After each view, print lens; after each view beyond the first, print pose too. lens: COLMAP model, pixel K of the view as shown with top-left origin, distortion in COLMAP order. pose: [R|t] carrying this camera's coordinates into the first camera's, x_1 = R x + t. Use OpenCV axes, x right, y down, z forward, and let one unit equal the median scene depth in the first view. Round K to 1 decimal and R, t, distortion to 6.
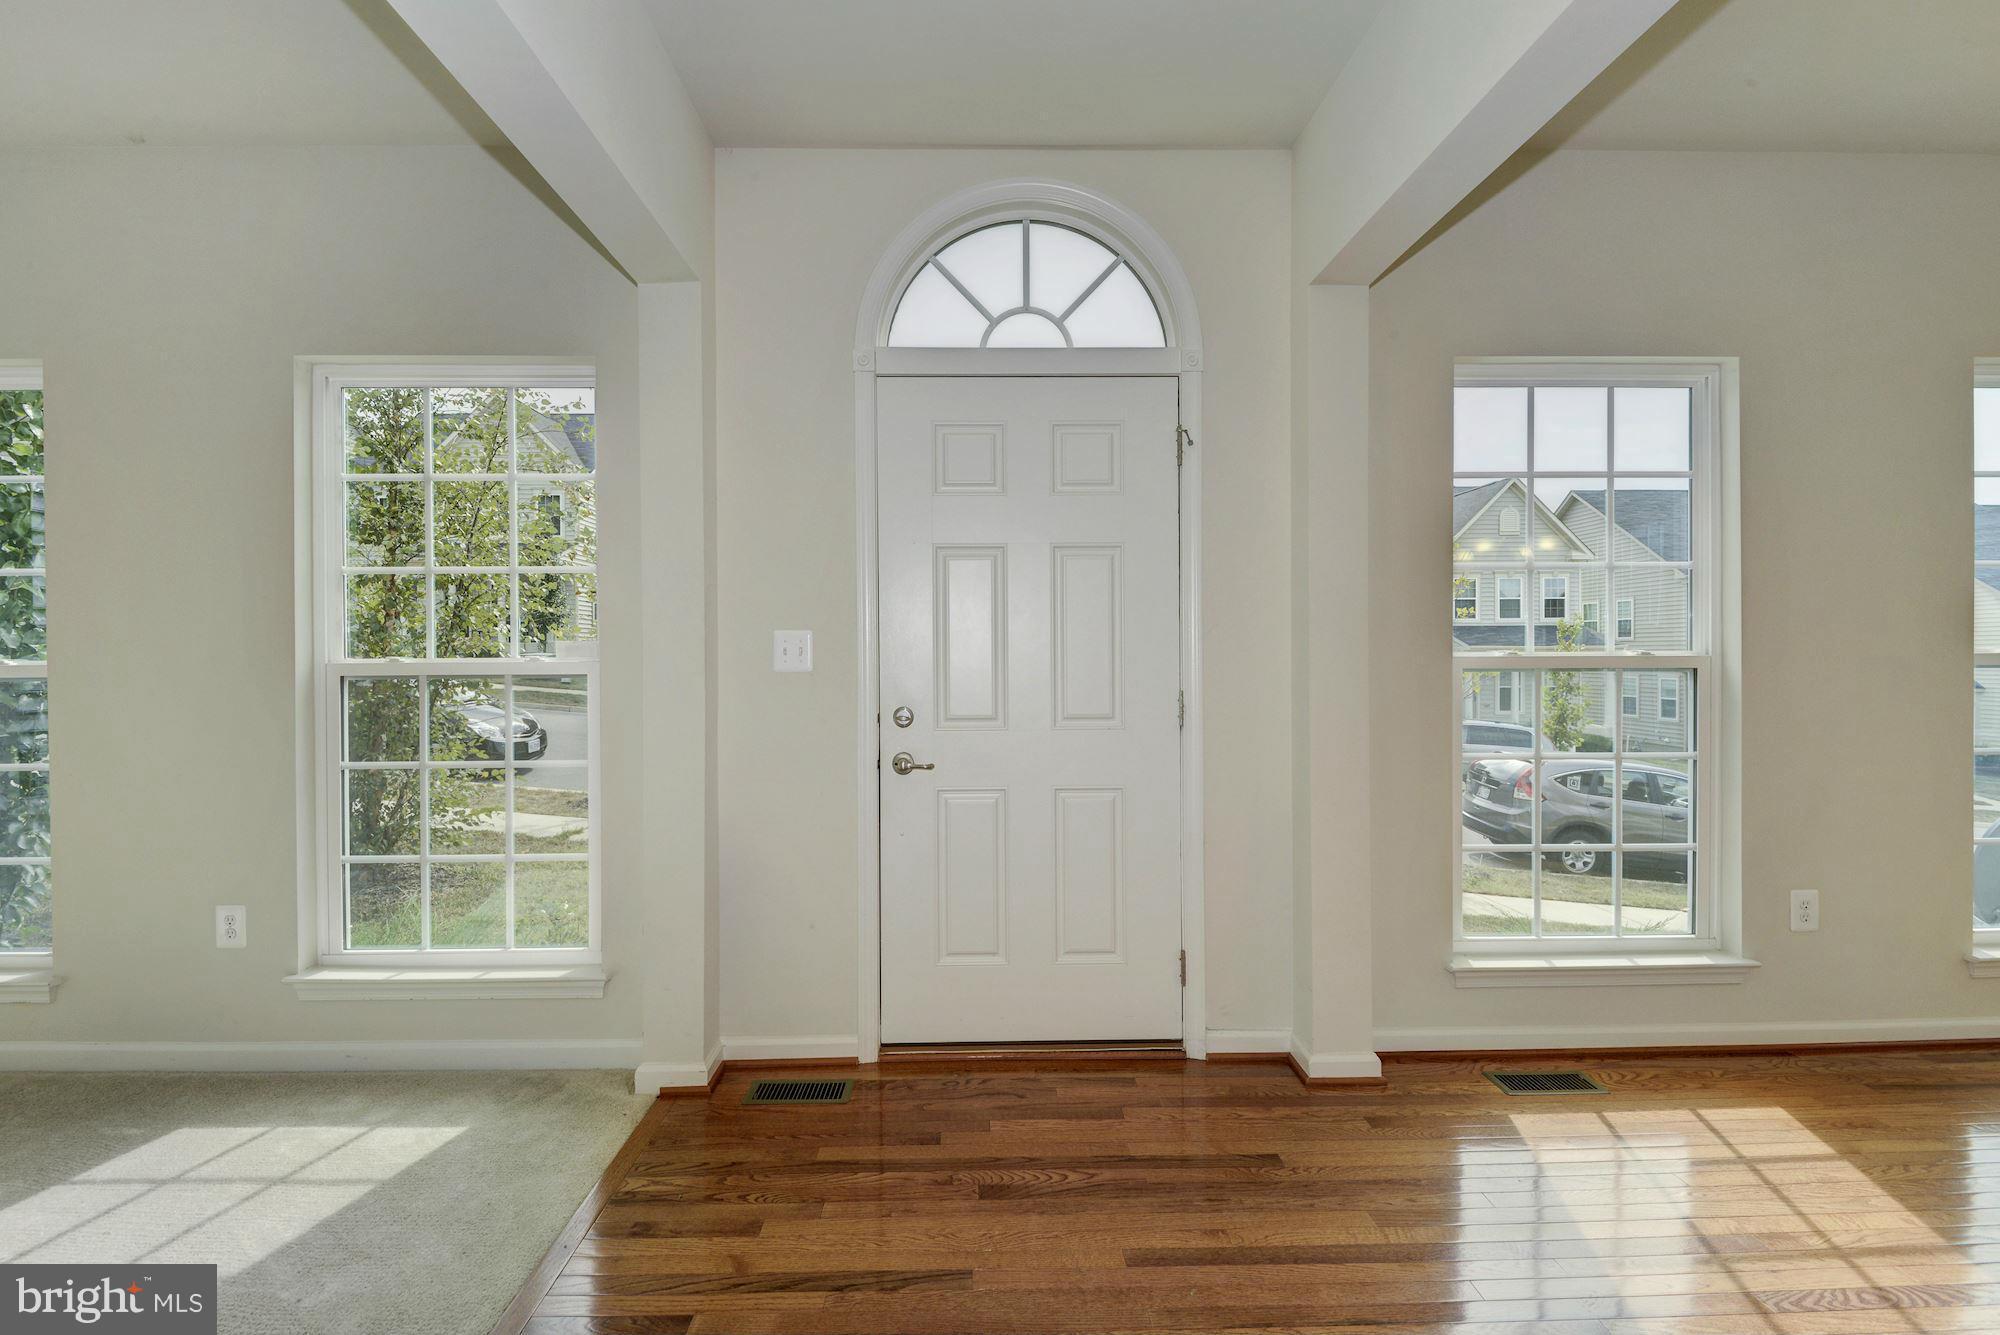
lens RADIAL K [[920.1, 0, 1017.1], [0, 920.1, 662.0], [0, 0, 1]] dist [-0.018566, -0.001325]
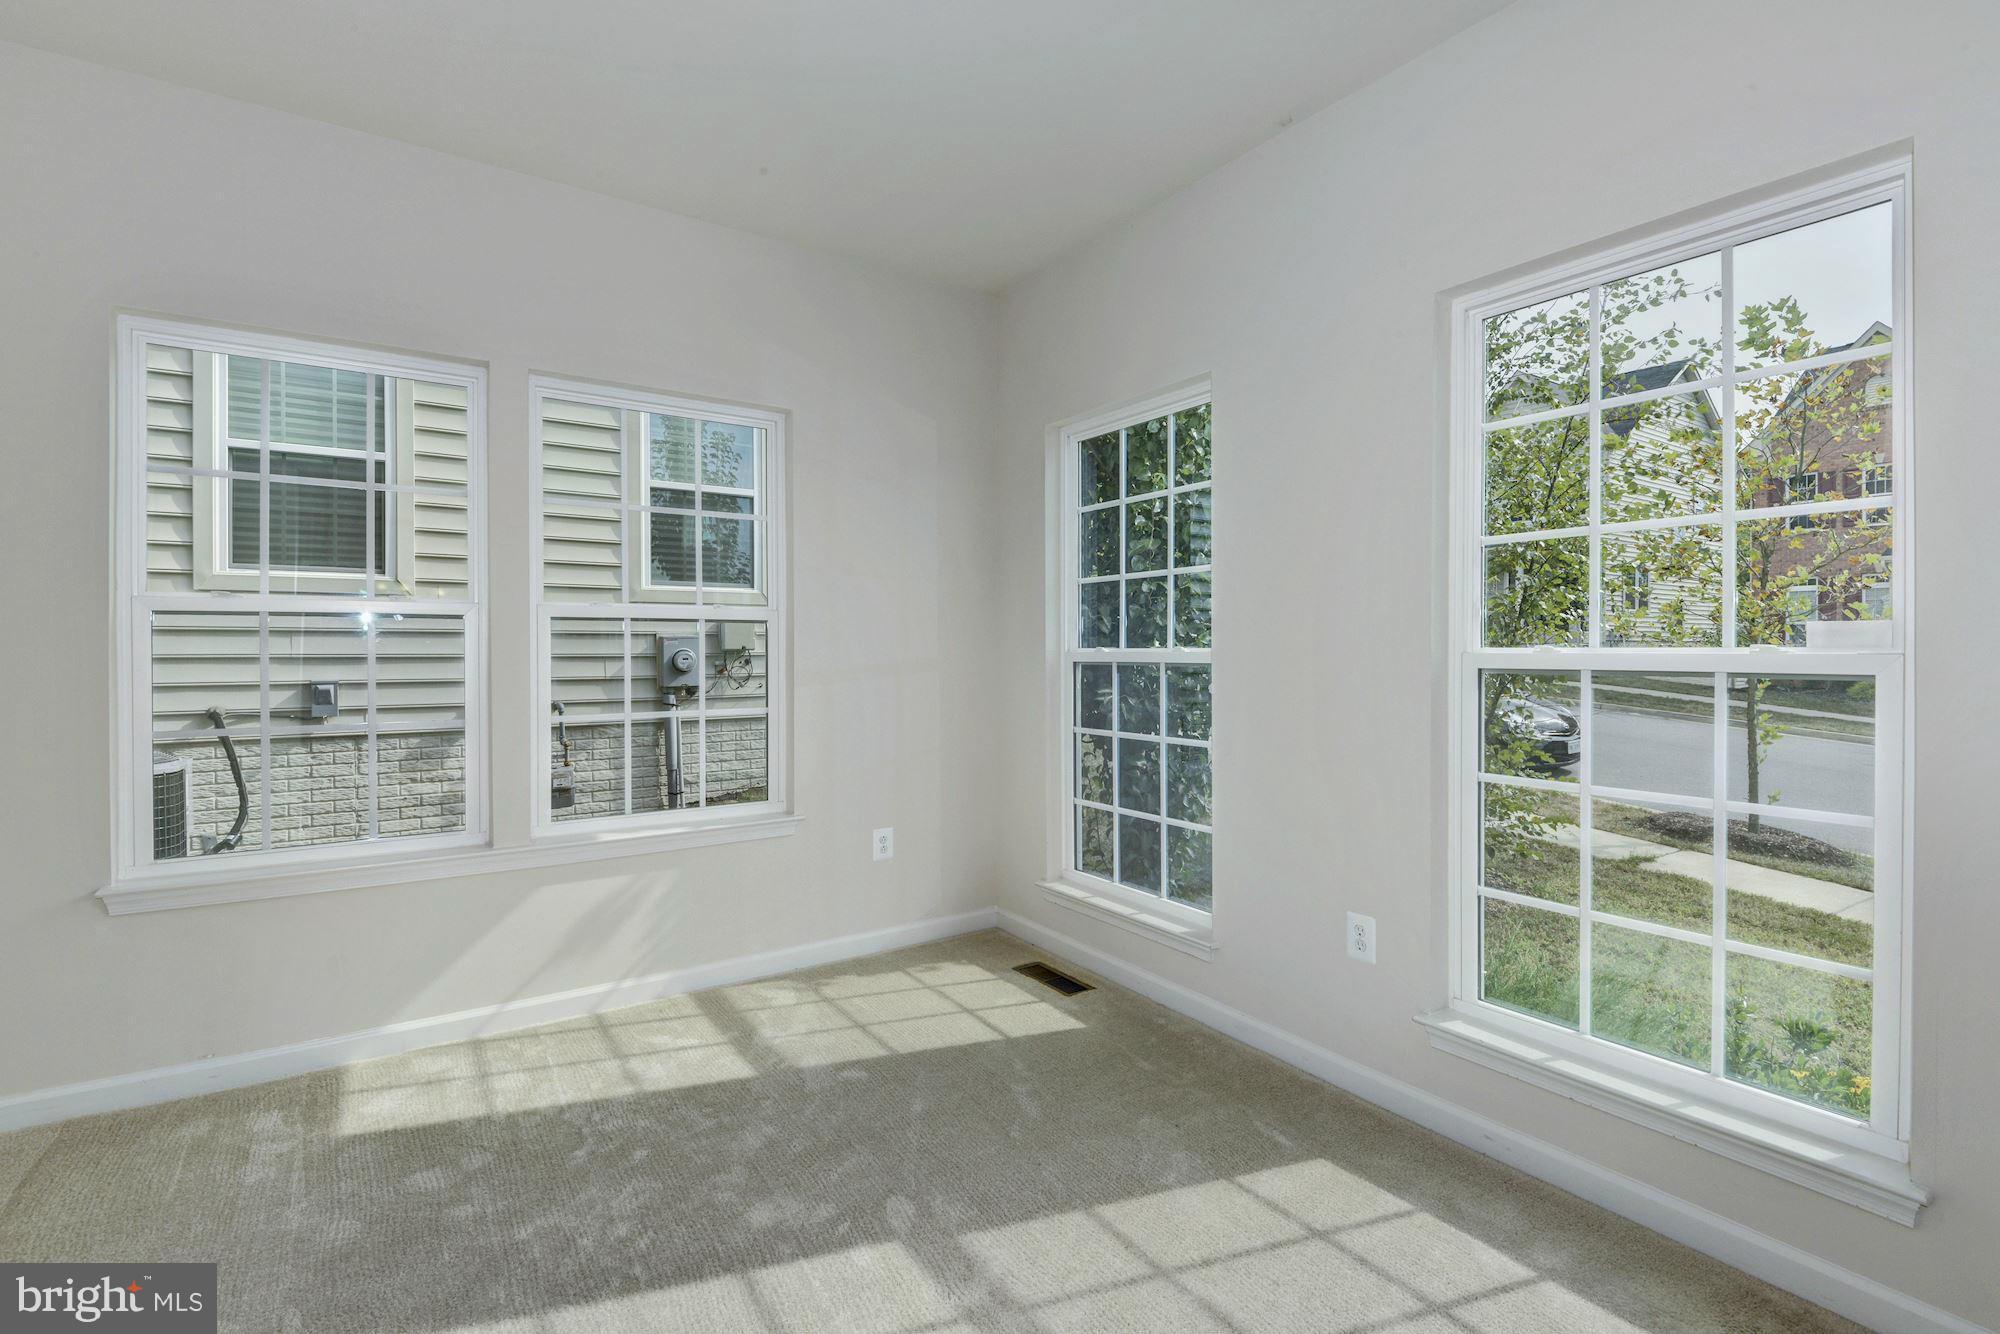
lens RADIAL K [[920.1, 0, 1001.9], [0, 920.1, 658.0], [0, 0, 1]] dist [-0.018566, -0.001325]
pose [[0.531520, 0.015581, -0.846903, -0.264943], [-0.009830, 0.999877, 0.012225, -0.000144], [0.846989, 0.001827, 0.531607, 0.184261]]
